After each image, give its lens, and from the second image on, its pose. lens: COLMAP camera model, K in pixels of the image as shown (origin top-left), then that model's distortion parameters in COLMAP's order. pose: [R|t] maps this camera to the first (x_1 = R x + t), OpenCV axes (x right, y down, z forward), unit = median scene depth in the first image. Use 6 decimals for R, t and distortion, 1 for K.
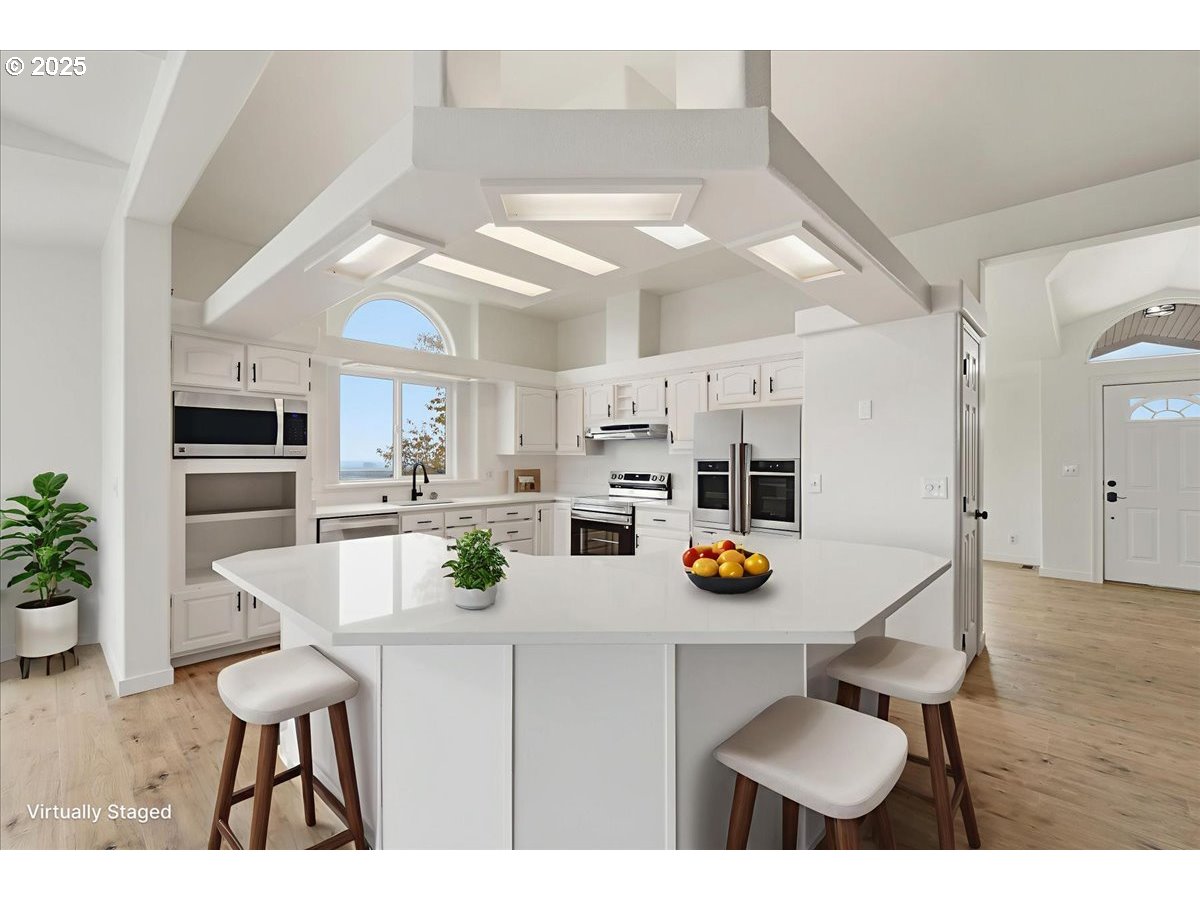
lens RADIAL K [[524.6, 0, 596.4], [0, 524.6, 455.4], [0, 0, 1]] dist [-0.001316, -0.000076]
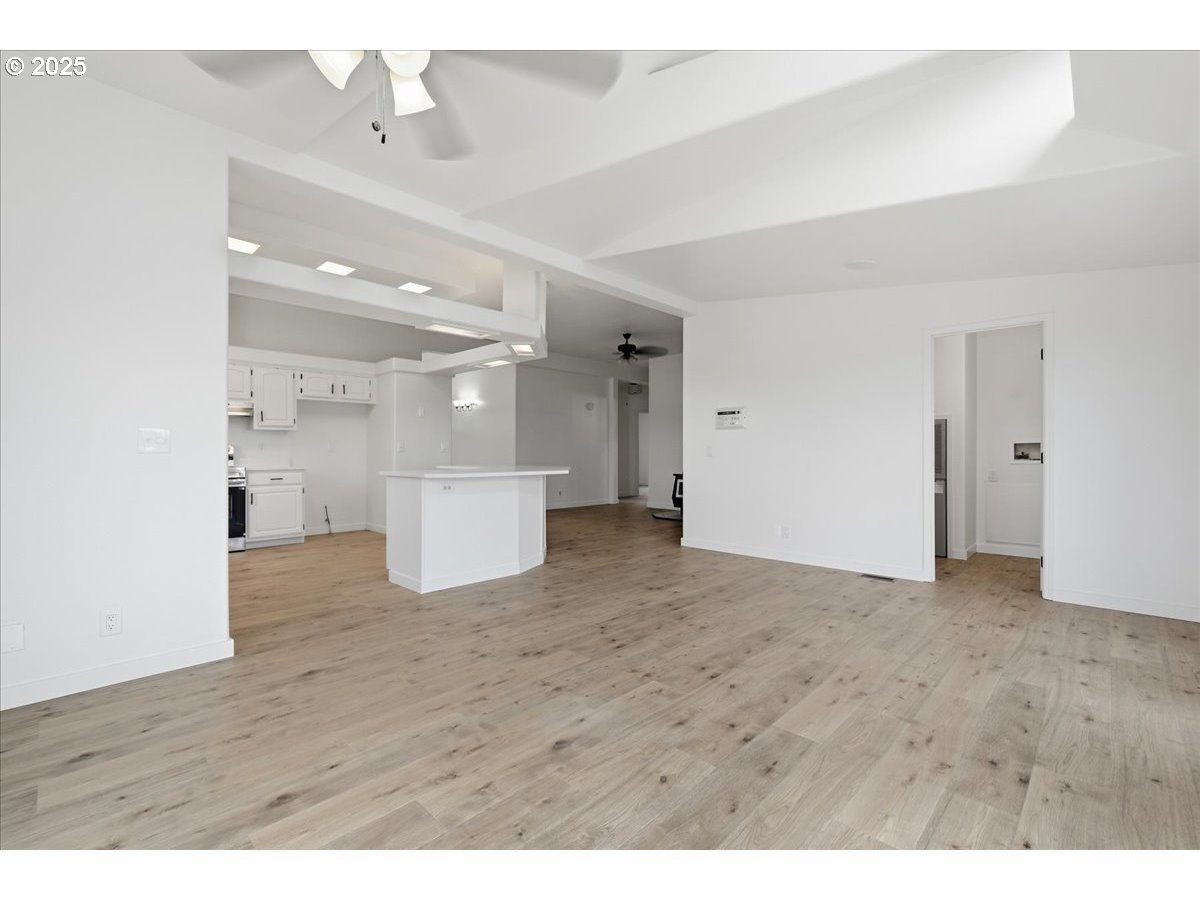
lens RADIAL K [[524.6, 0, 587.9], [0, 524.6, 450.2], [0, 0, 1]] dist [-0.001316, -0.000076]
pose [[0.031242, 0.001827, 0.999510, -1.006912], [-0.003596, 0.999992, -0.001715, 0.044070], [-0.999505, -0.003541, 0.031249, 0.145413]]
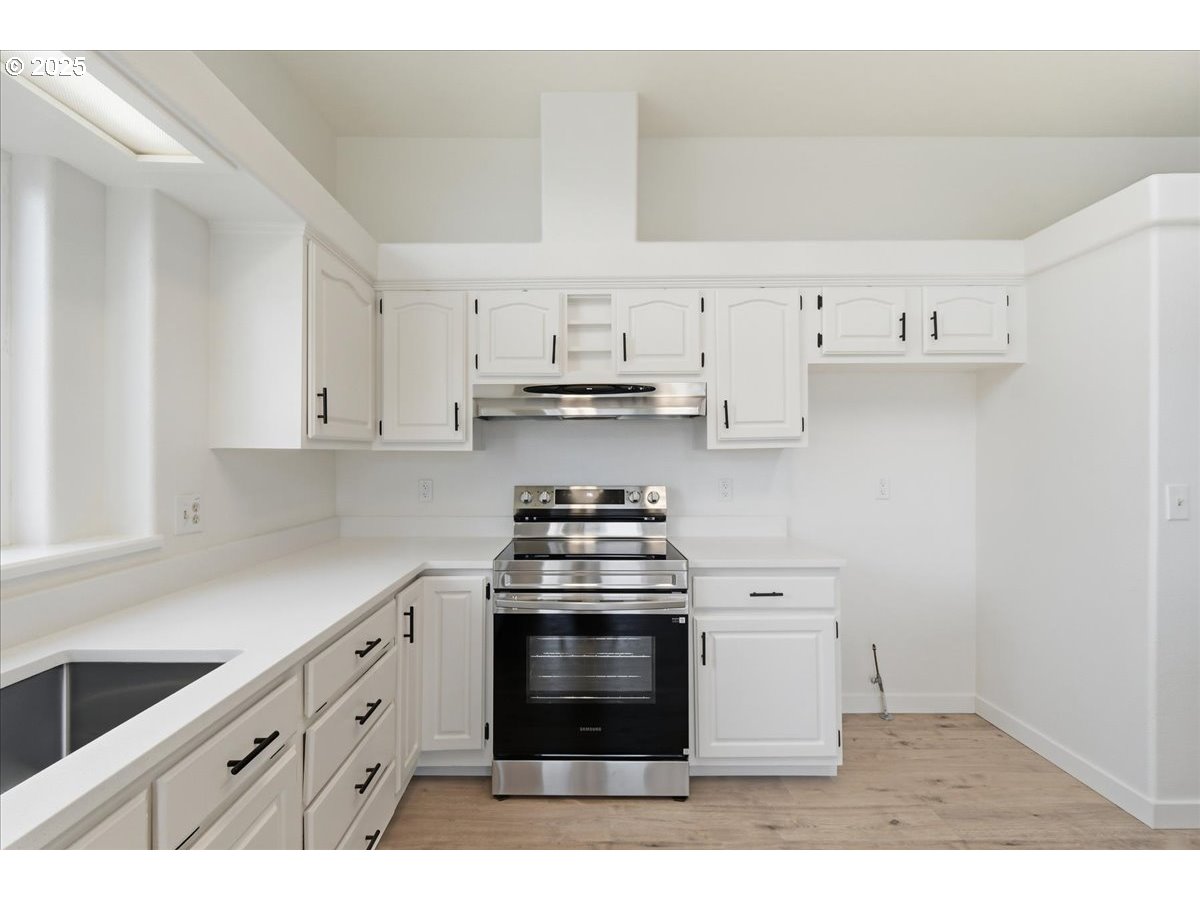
lens RADIAL K [[524.6, 0, 593.3], [0, 524.6, 451.2], [0, 0, 1]] dist [-0.001316, -0.000076]
pose [[0.732713, -0.000425, 0.680538, -0.251929], [0.001222, 0.999999, -0.000692, 0.000551], [-0.680537, 0.001338, 0.732713, 0.656224]]
